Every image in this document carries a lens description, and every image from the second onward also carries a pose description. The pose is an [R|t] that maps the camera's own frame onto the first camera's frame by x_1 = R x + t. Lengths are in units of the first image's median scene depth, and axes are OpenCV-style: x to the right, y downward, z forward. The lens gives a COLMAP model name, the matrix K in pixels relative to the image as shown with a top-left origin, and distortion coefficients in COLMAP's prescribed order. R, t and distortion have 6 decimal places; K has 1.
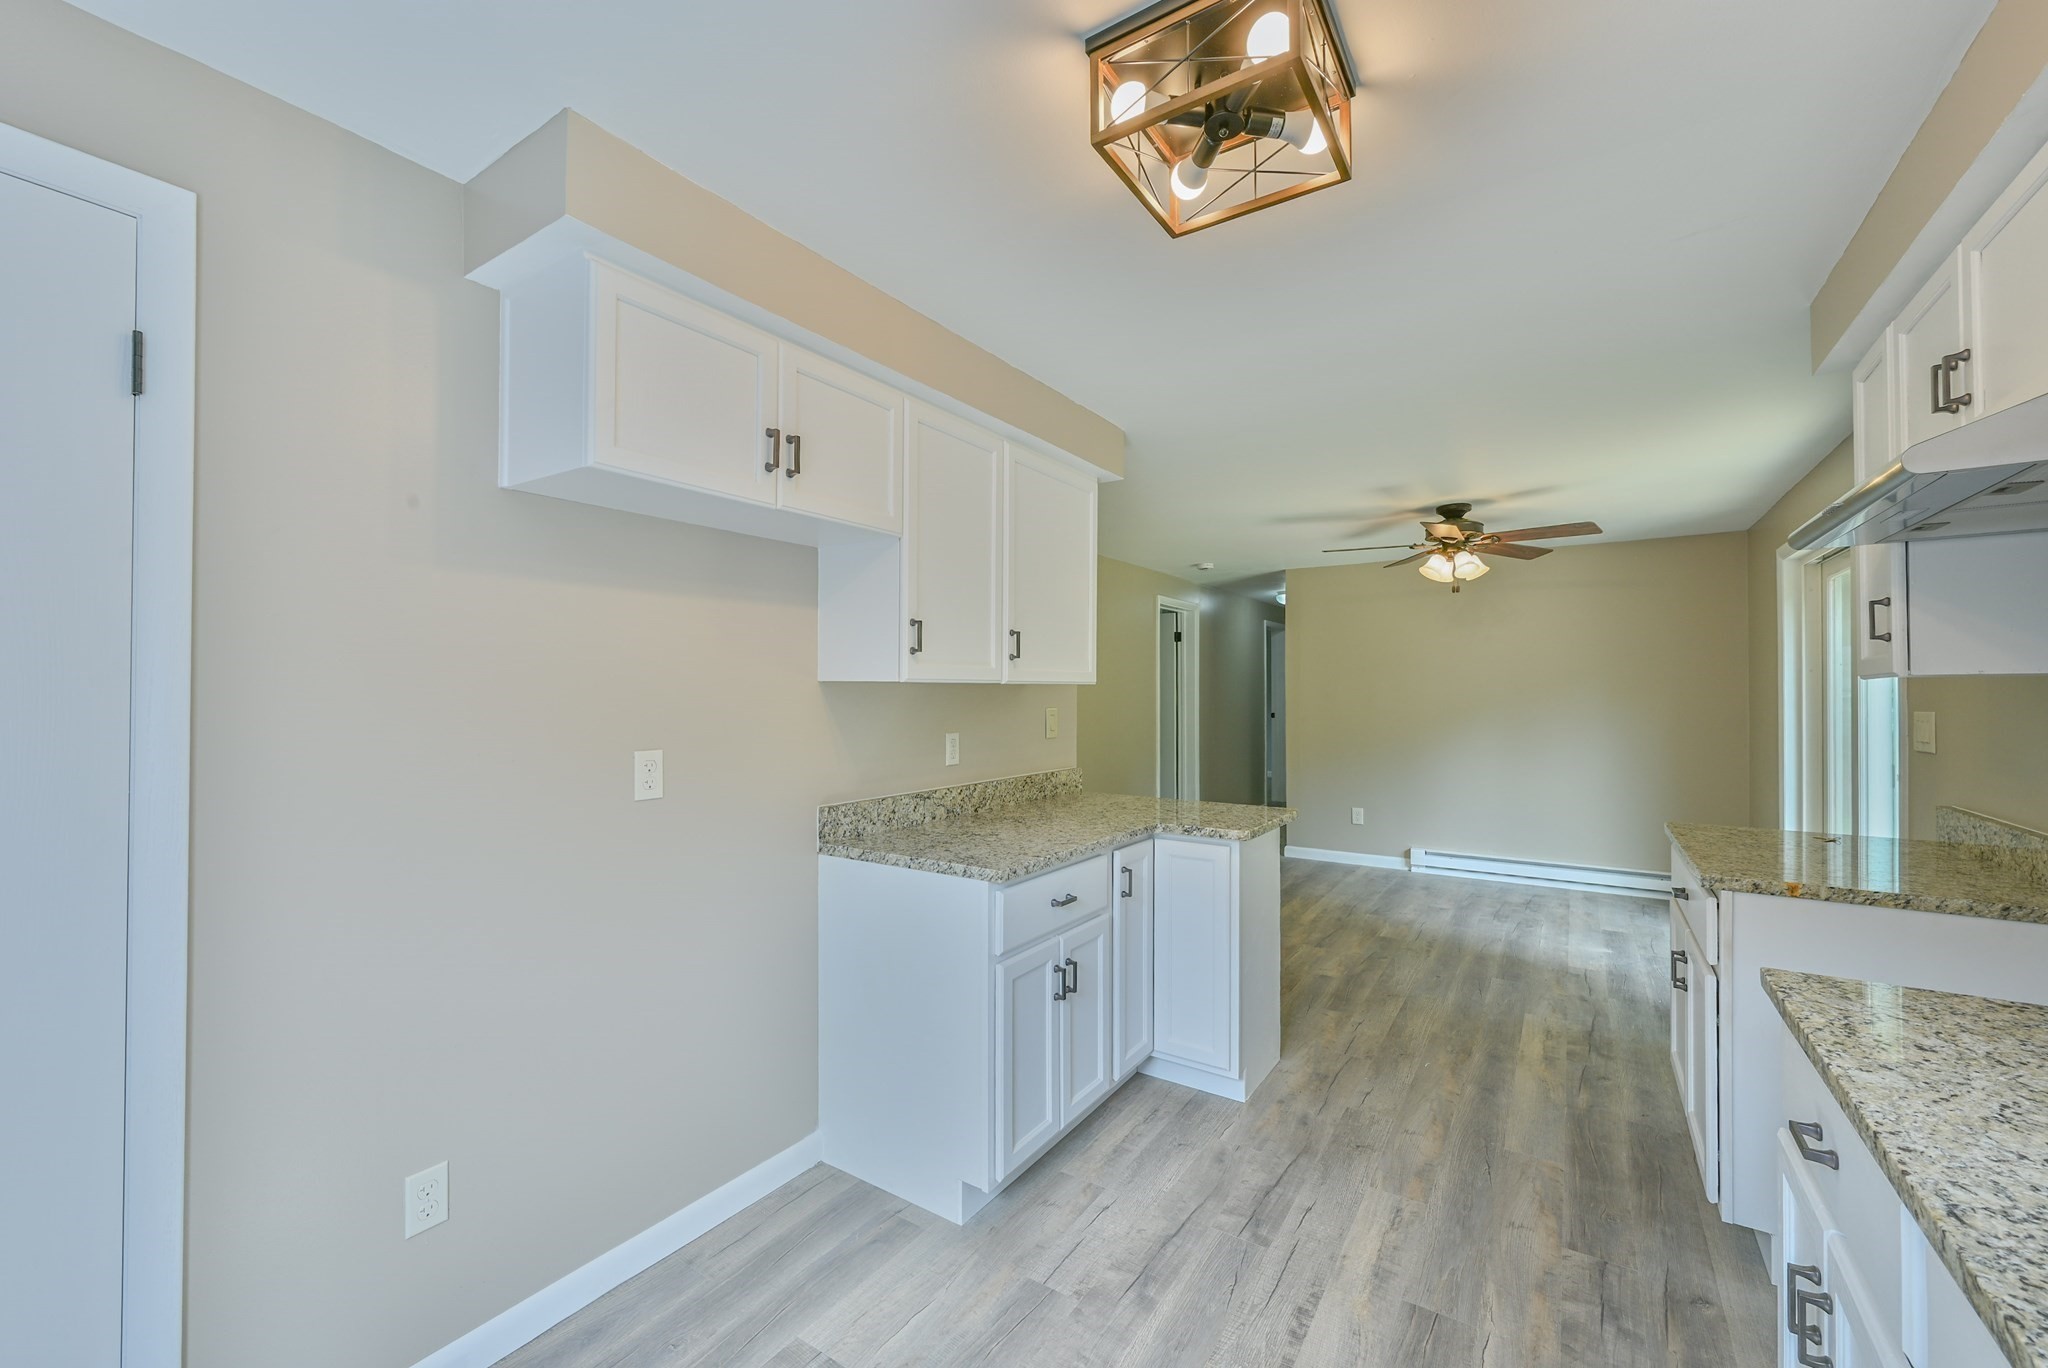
lens RADIAL K [[818.6, 0, 1022.1], [0, 818.6, 681.2], [0, 0, 1]] dist [-0.003137, -0.000256]
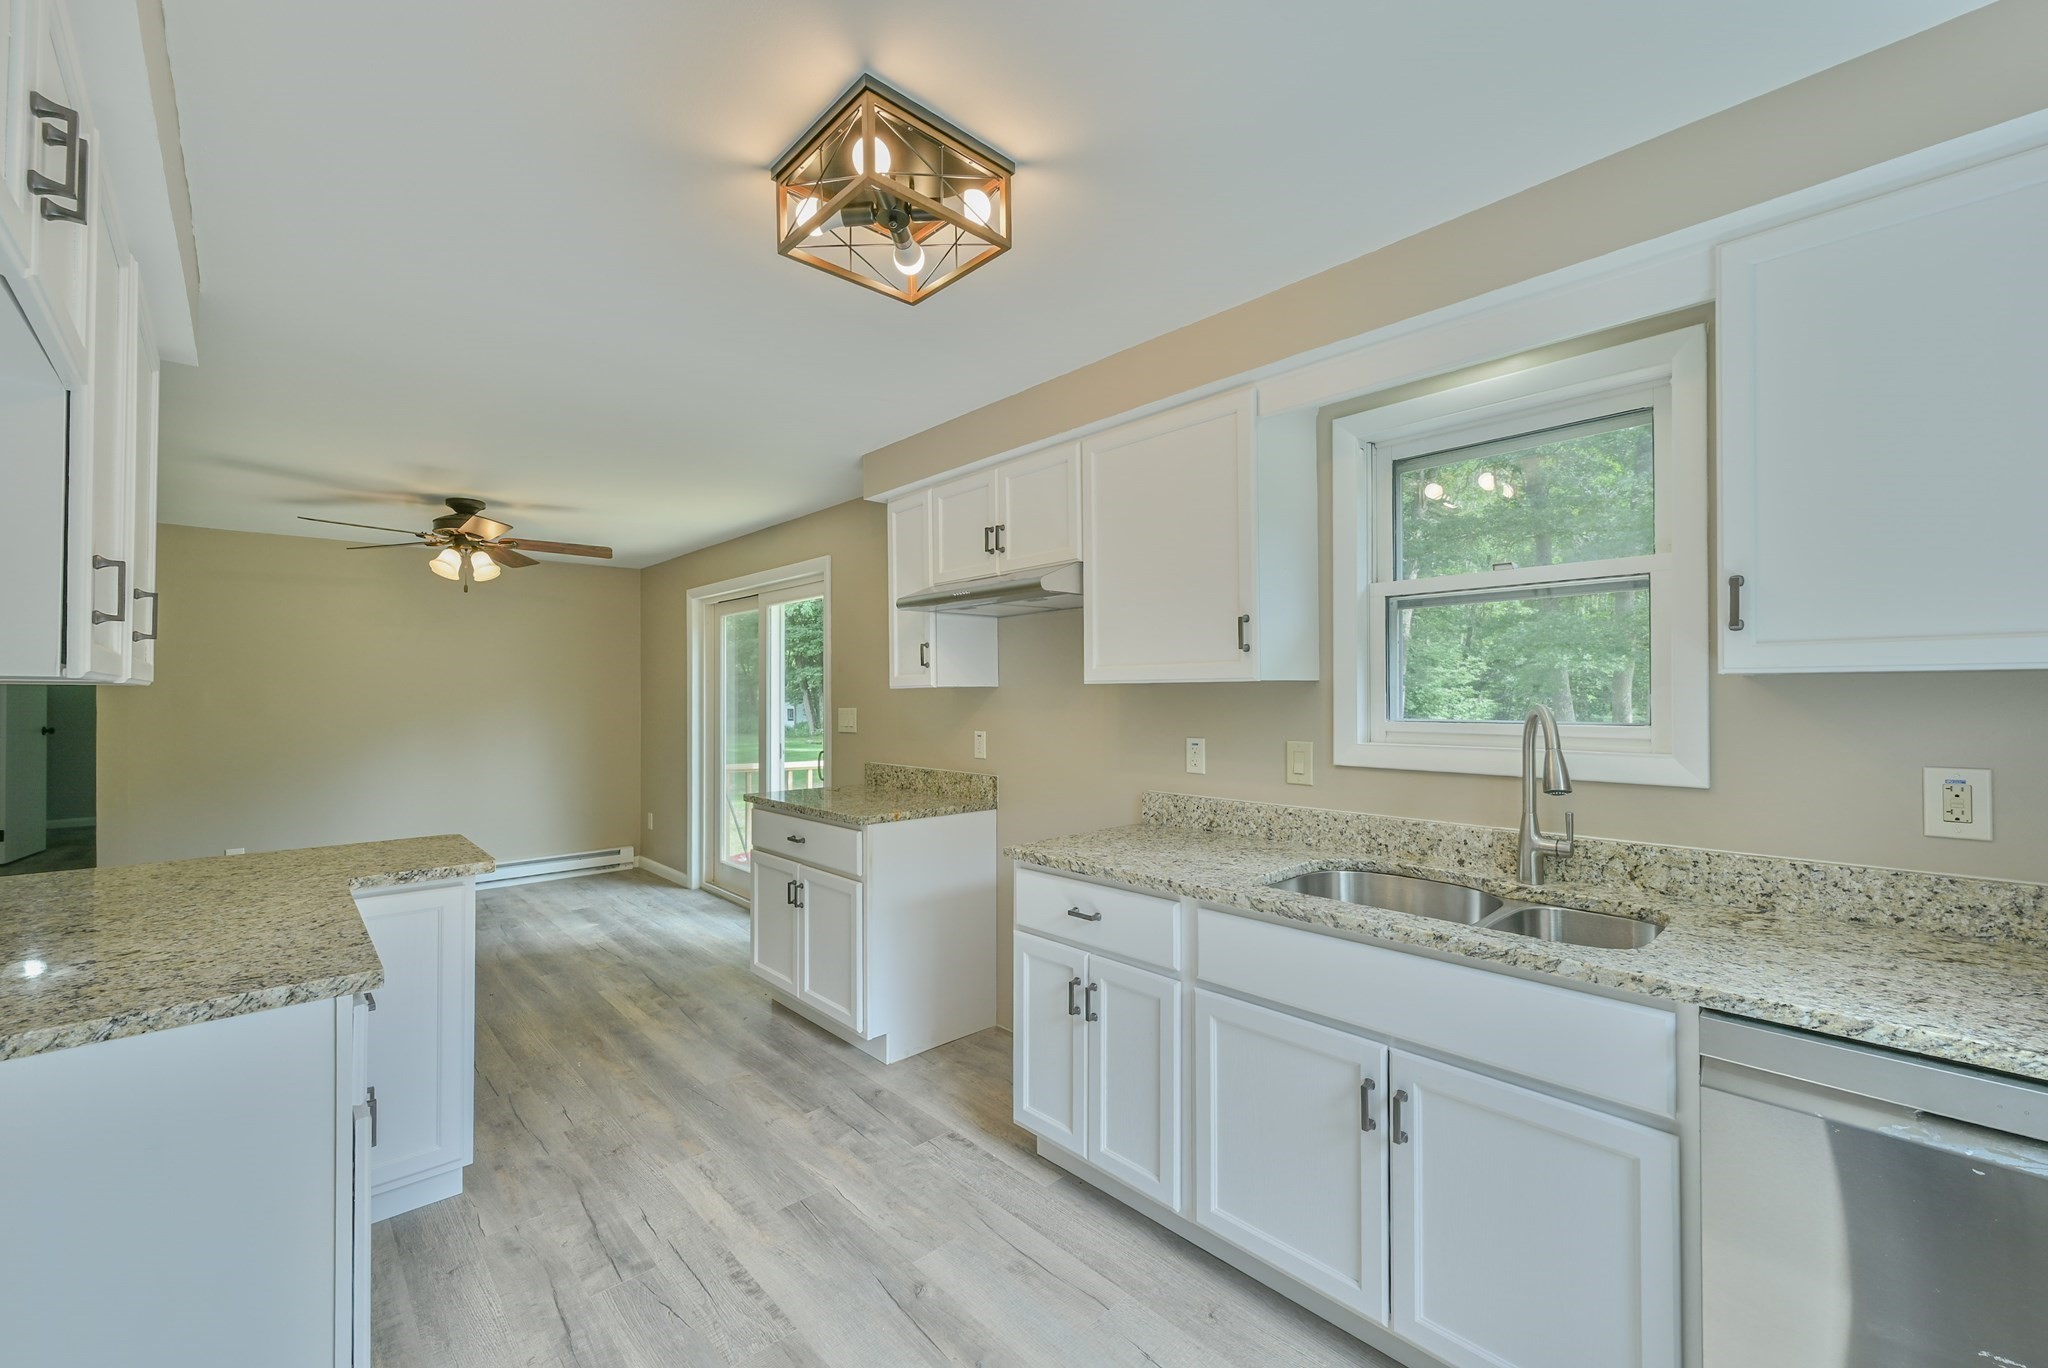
lens RADIAL K [[818.6, 0, 1022.1], [0, 818.6, 681.2], [0, 0, 1]] dist [-0.003137, -0.000256]
pose [[0.222628, 0.016894, 0.974757, -0.415887], [-0.010333, 0.999835, -0.014969, 0.003944], [-0.974849, -0.006739, 0.222765, 0.266078]]
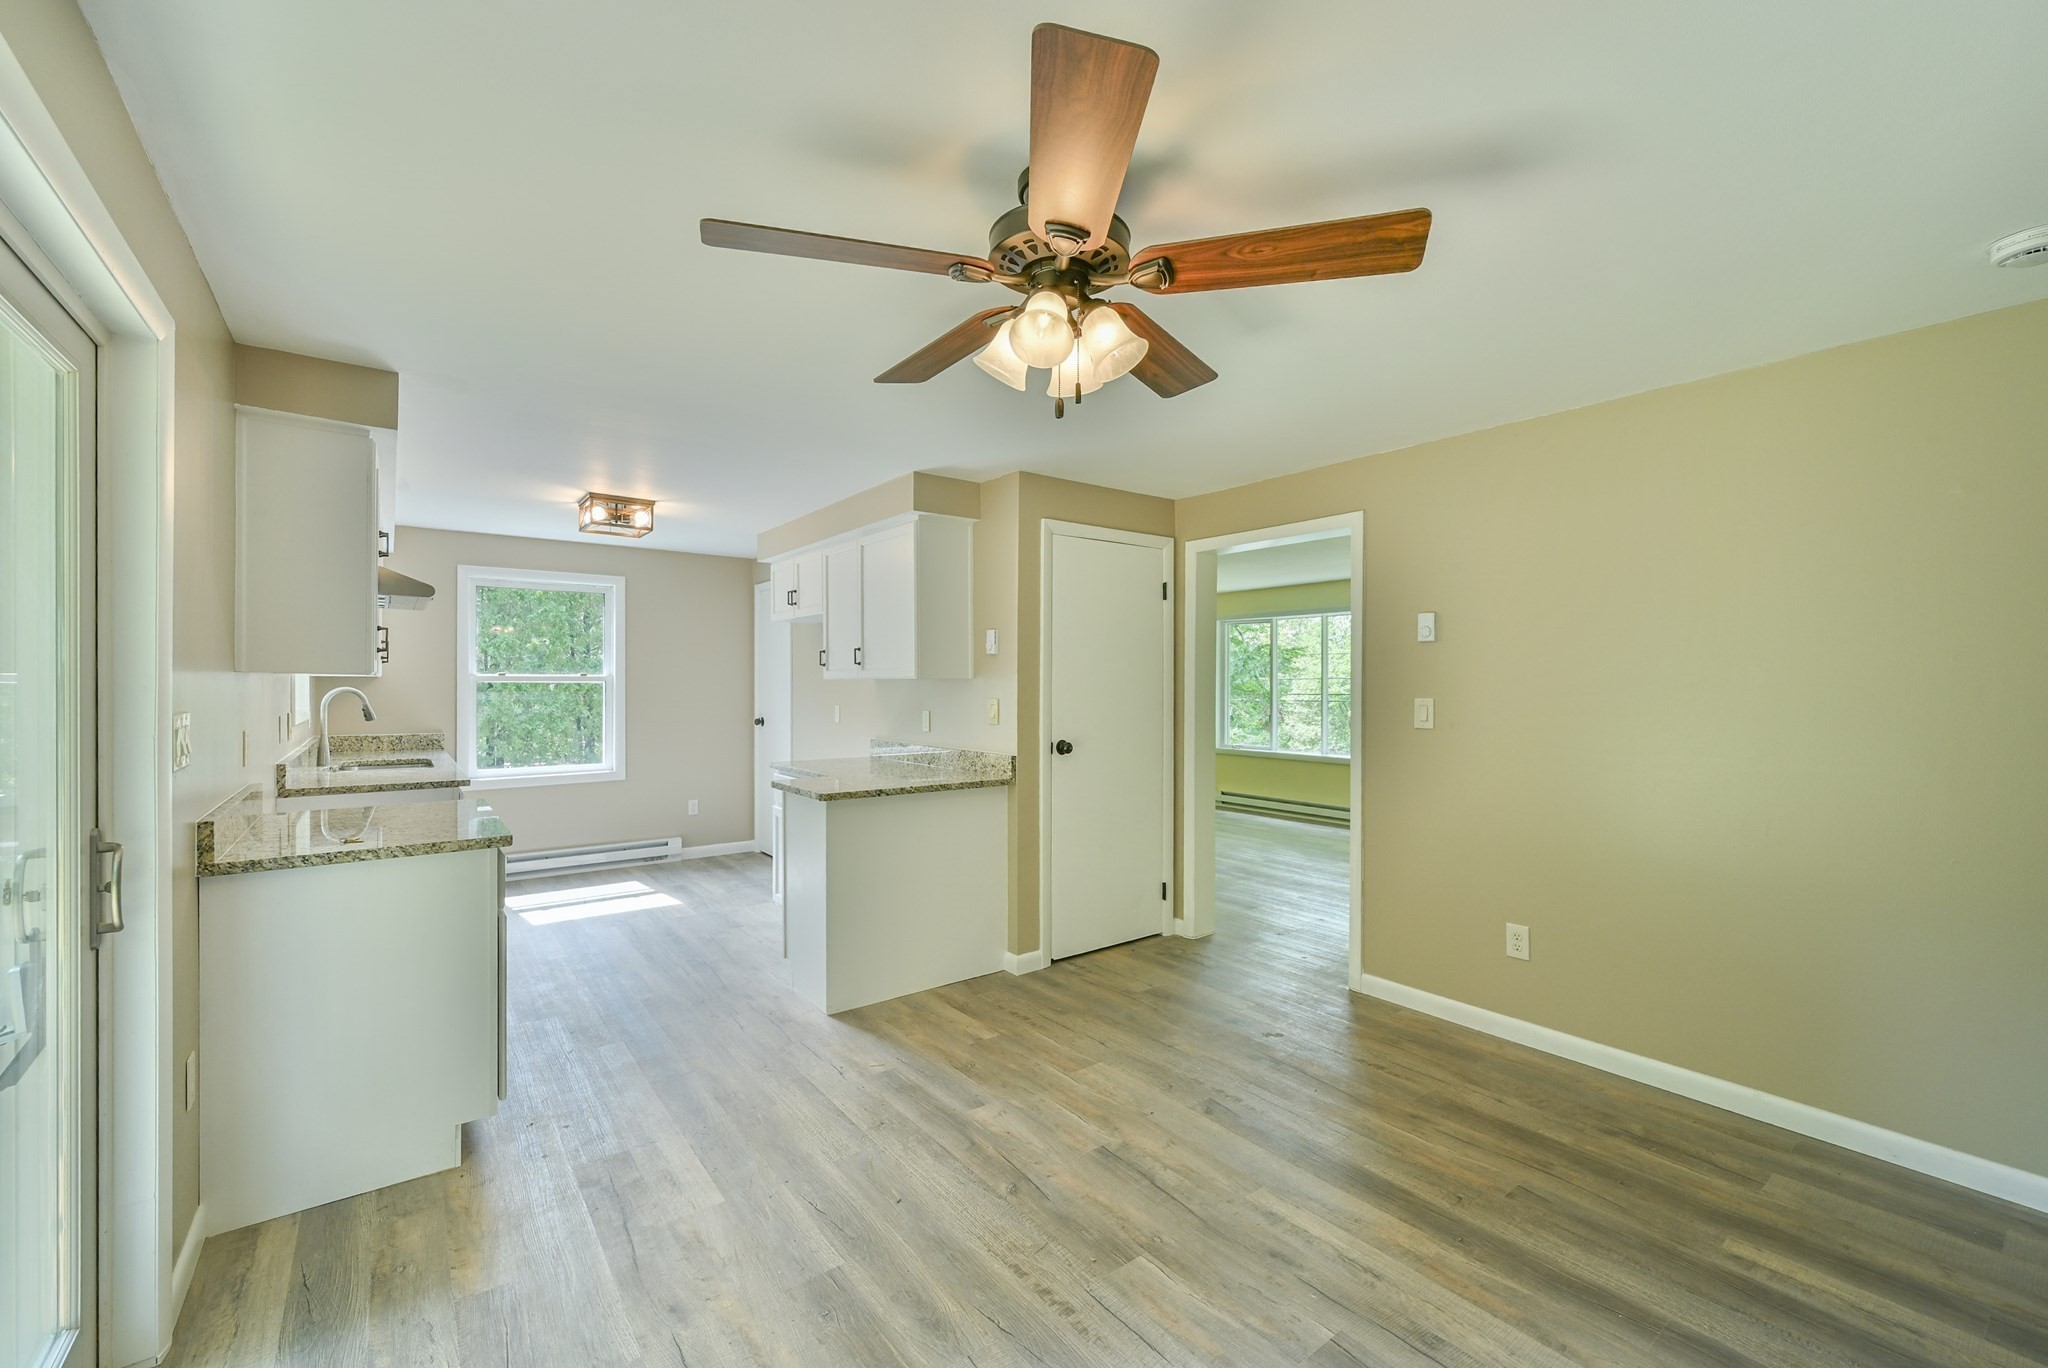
lens RADIAL K [[836.4, 0, 1020.9], [0, 836.4, 687.4], [0, 0, 1]] dist [-0.001358, 0.000063]
pose [[-0.326939, 0.005464, -0.945030, 1.451699], [0.010681, 0.999941, 0.002087, 0.018896], [0.944985, -0.009411, -0.326978, 1.812022]]
